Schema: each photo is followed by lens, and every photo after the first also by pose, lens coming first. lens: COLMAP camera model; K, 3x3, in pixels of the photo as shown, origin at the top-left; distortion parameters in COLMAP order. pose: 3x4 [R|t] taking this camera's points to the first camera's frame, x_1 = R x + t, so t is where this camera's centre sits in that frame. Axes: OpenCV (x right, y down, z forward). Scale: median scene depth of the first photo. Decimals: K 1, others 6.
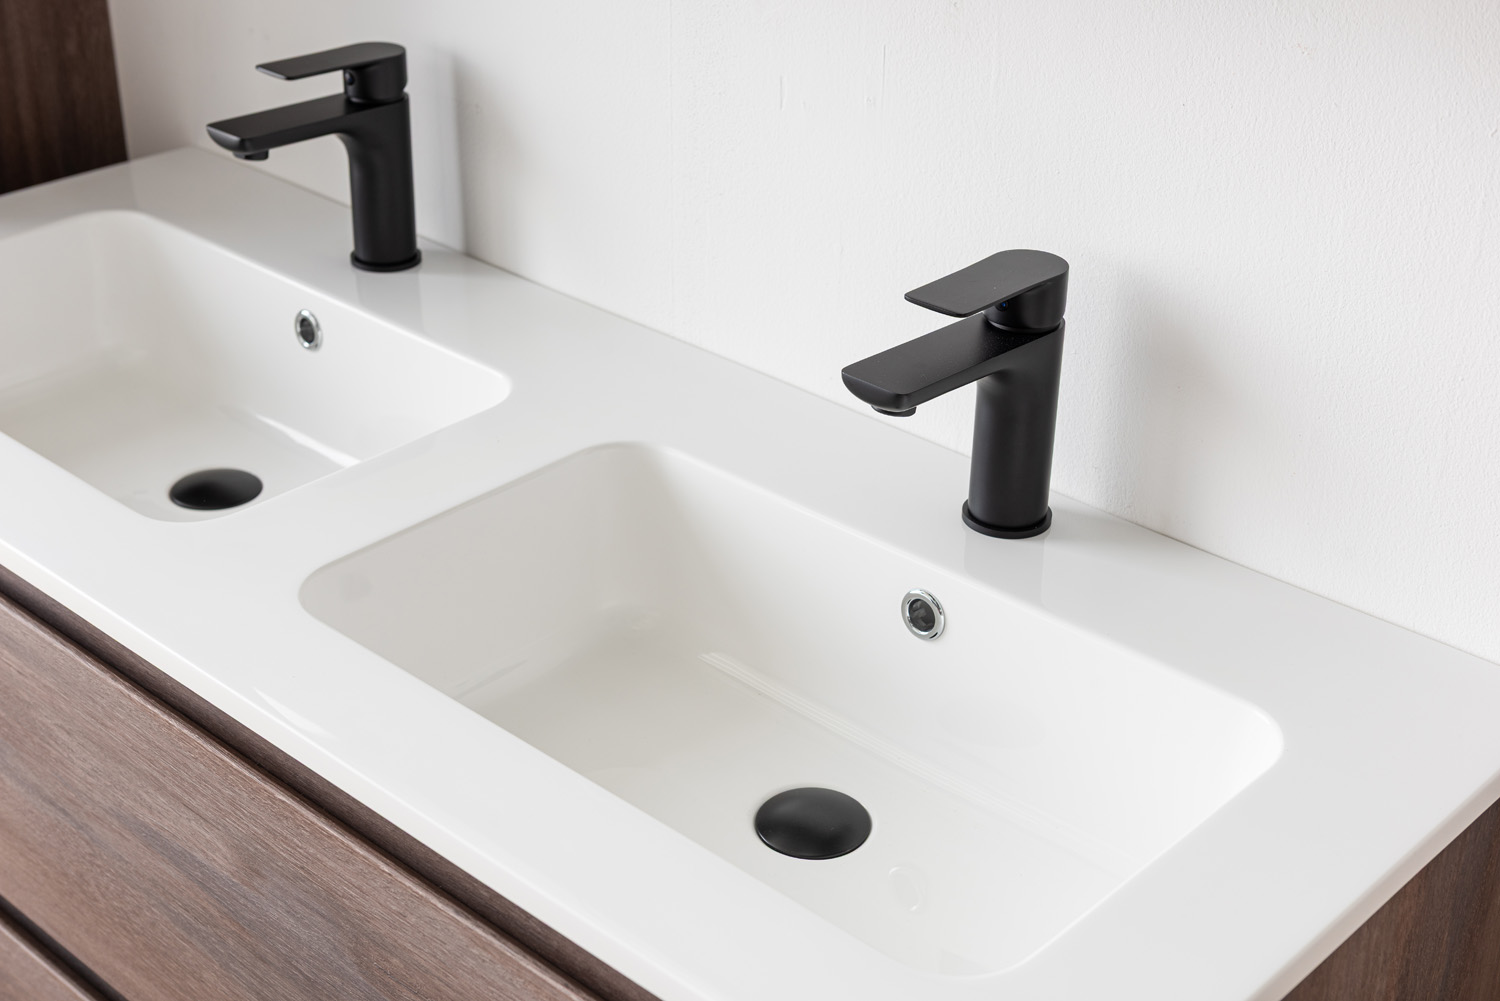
lens RADIAL K [[2171.2, 0, 750.0], [0, 2171.2, 500.5], [0, 0, 1]] dist [0.027201, -0.002154]
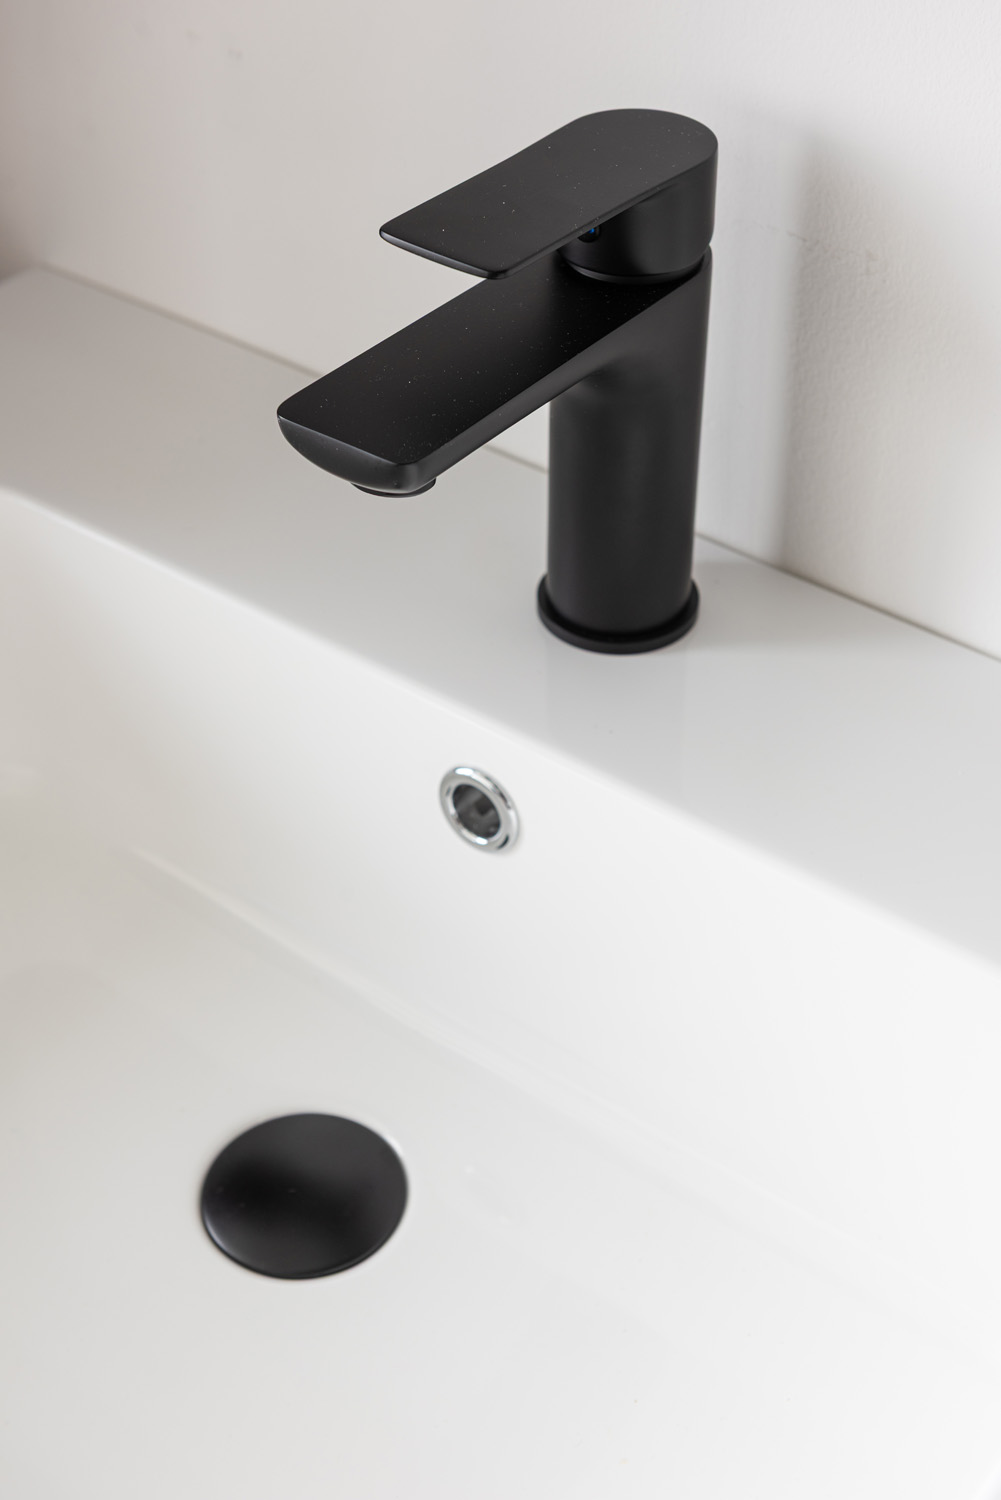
lens RADIAL K [[2171.2, 0, 505.7], [0, 2171.2, 713.4], [0, 0, 1]] dist [0.027201, -0.002154]
pose [[0.994969, -0.077208, 0.063842, -0.281798], [0.062847, 0.977280, 0.202421, -0.230472], [-0.078020, -0.197390, 0.977215, 0.738486]]
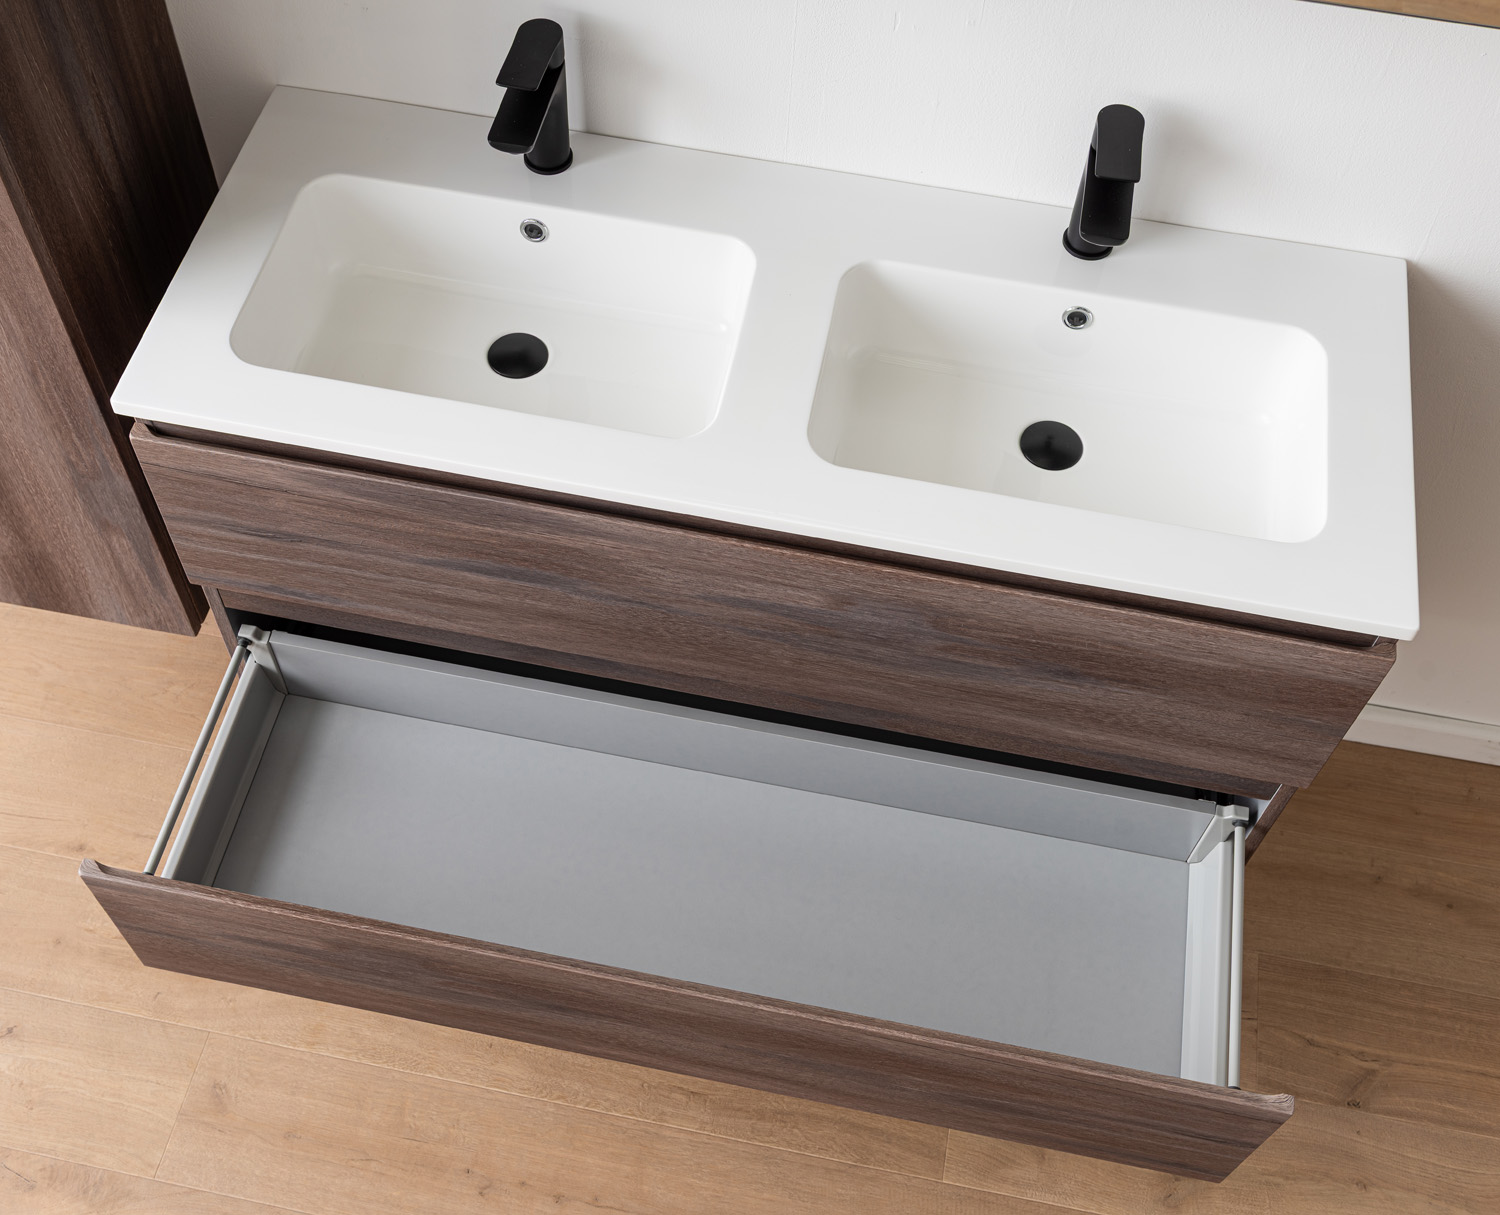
lens RADIAL K [[1679.6, 0, 713.0], [0, 1679.6, 611.3], [0, 0, 1]] dist [-0.011366, -0.005918]
pose [[0.850915, -0.432199, 0.298576, -0.689319], [0.235232, 0.821720, 0.519078, -0.534315], [-0.469691, -0.371457, 0.800881, -0.064221]]
